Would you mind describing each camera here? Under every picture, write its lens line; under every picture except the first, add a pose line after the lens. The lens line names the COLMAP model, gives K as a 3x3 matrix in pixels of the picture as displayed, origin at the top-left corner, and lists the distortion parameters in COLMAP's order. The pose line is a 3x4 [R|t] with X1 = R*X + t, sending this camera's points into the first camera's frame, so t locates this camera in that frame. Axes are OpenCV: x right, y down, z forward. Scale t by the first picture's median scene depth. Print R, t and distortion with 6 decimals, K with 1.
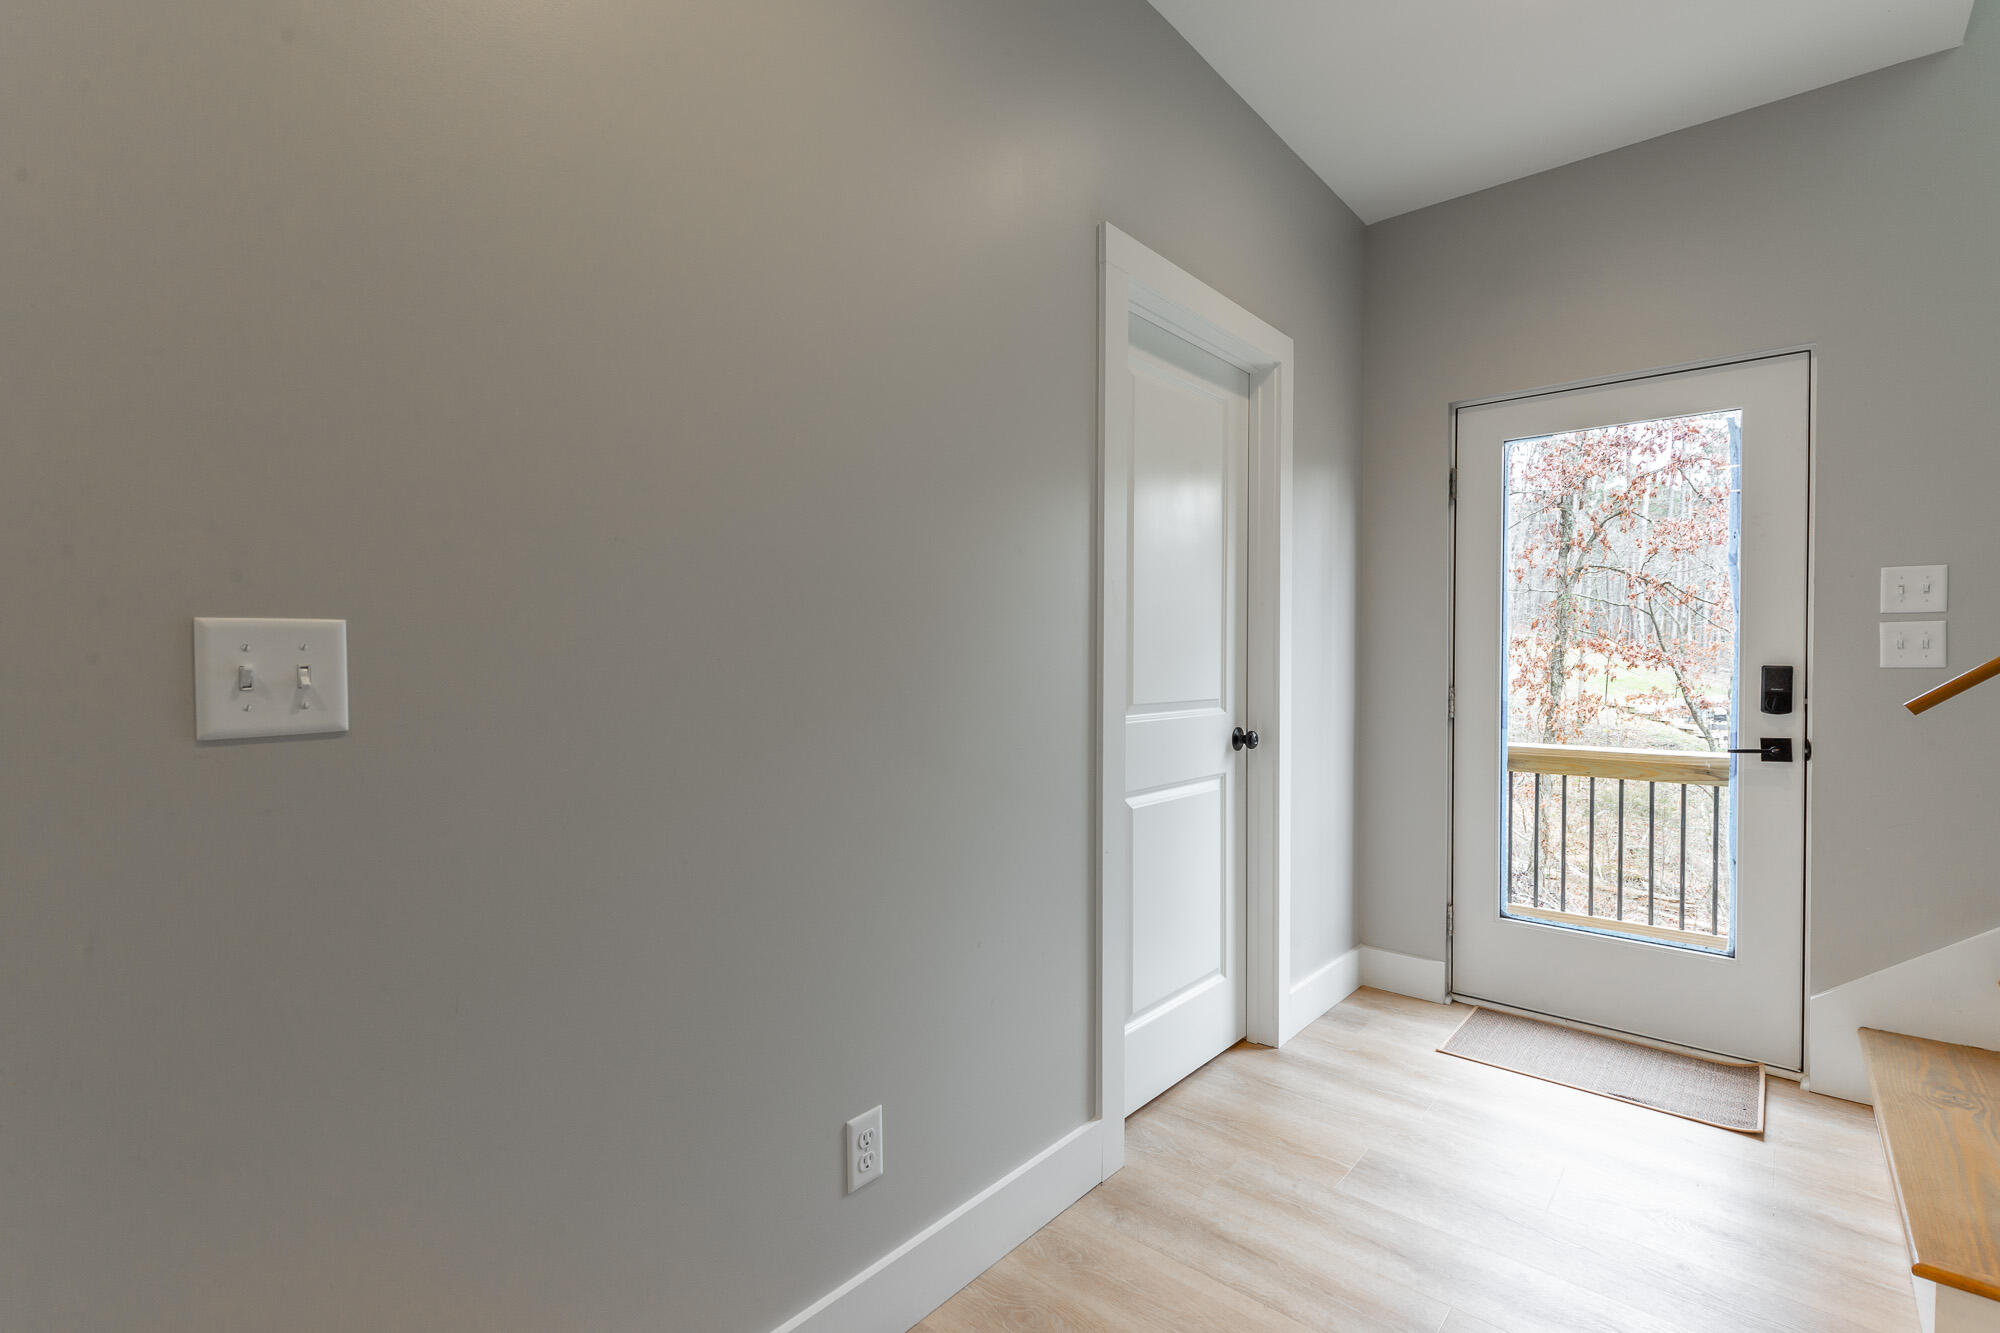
lens RADIAL K [[904.5, 0, 1018.6], [0, 904.5, 665.8], [0, 0, 1]] dist [0.010694, -0.002330]
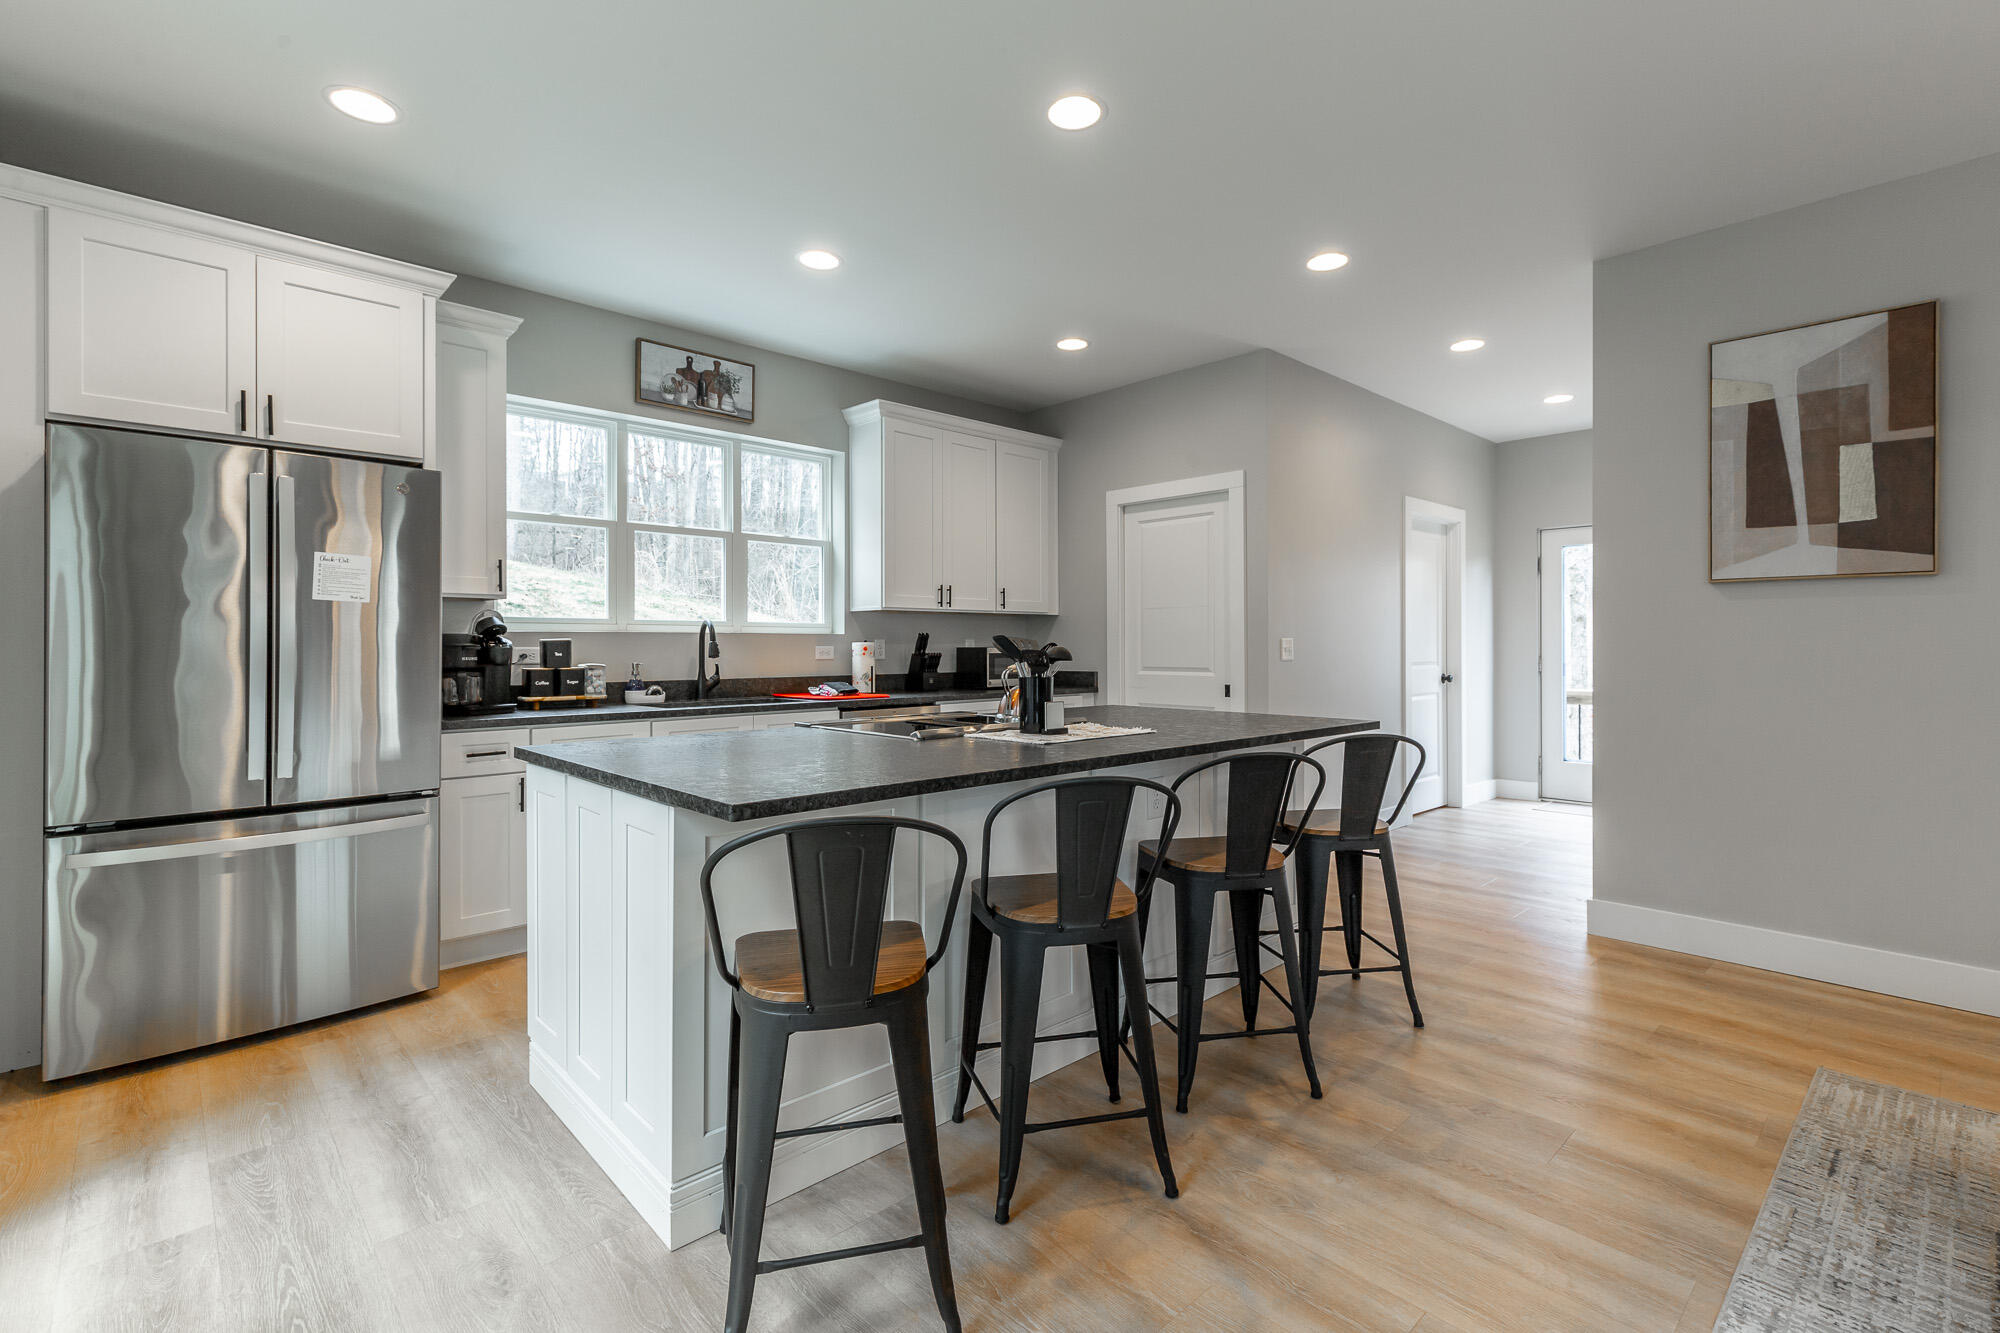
lens RADIAL K [[904.5, 0, 1021.2], [0, 904.5, 639.9], [0, 0, 1]] dist [0.010694, -0.002330]
pose [[0.994682, -0.005579, -0.102846, -0.619144], [0.004130, 0.999889, -0.014304, 0.008472], [0.102915, 0.013804, 0.994594, -1.495316]]
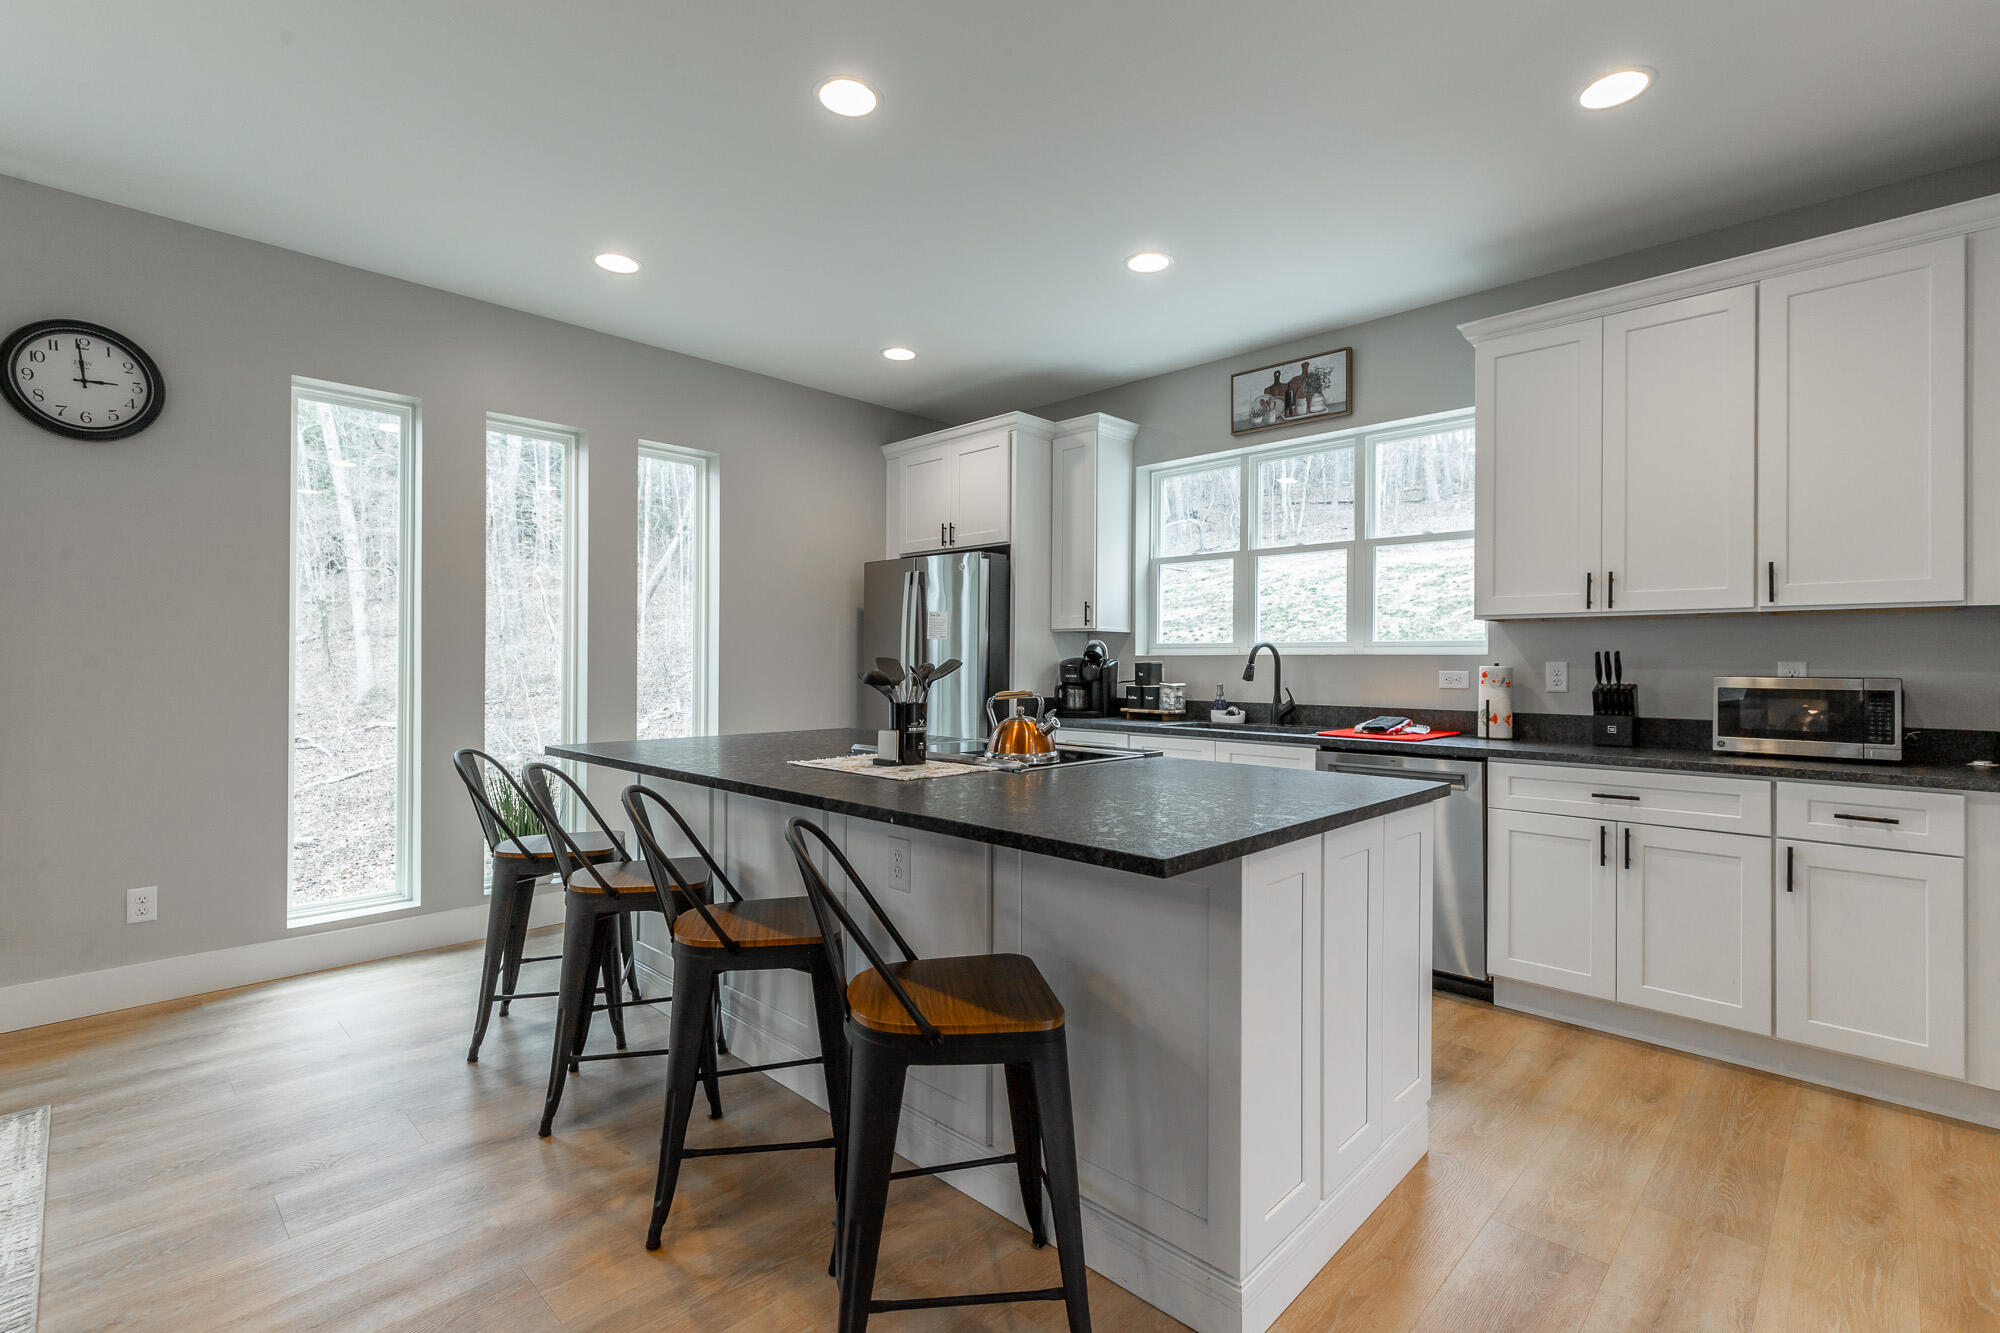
lens RADIAL K [[904.5, 0, 1002.0], [0, 904.5, 654.0], [0, 0, 1]] dist [0.010694, -0.002330]
pose [[-0.071274, -0.015937, -0.997329, 0.216843], [-0.014938, 0.999777, -0.014909, -0.001389], [0.997345, 0.013835, -0.071496, -0.319861]]
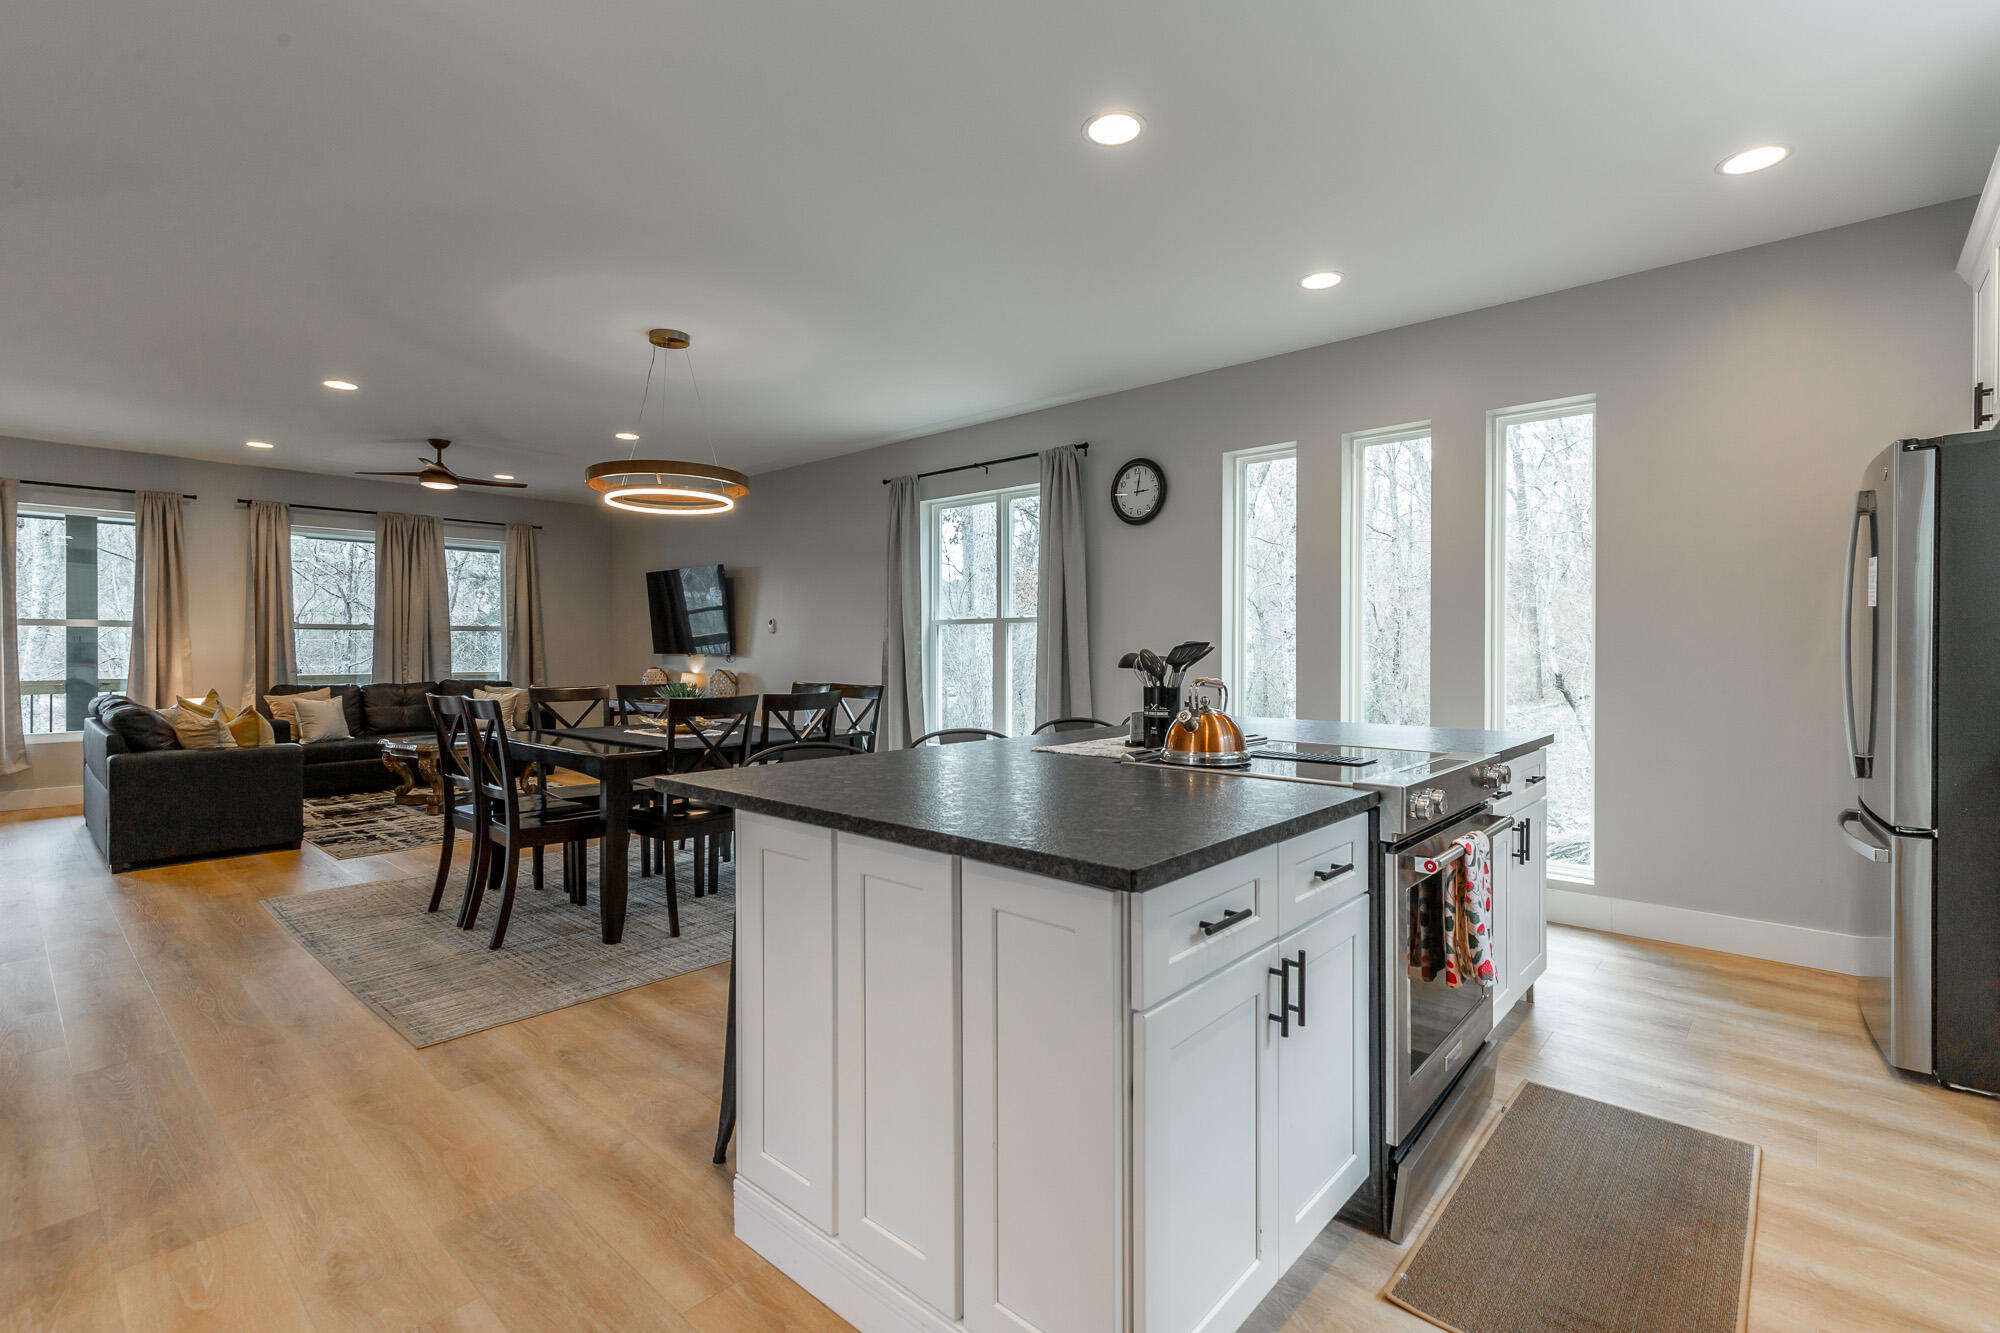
lens RADIAL K [[904.5, 0, 1009.4], [0, 904.5, 659.3], [0, 0, 1]] dist [0.010694, -0.002330]
pose [[-0.999531, -0.005828, 0.030048, -0.577548], [-0.005159, 0.999738, 0.022294, -0.013278], [-0.030170, 0.022129, -0.999300, 0.444947]]
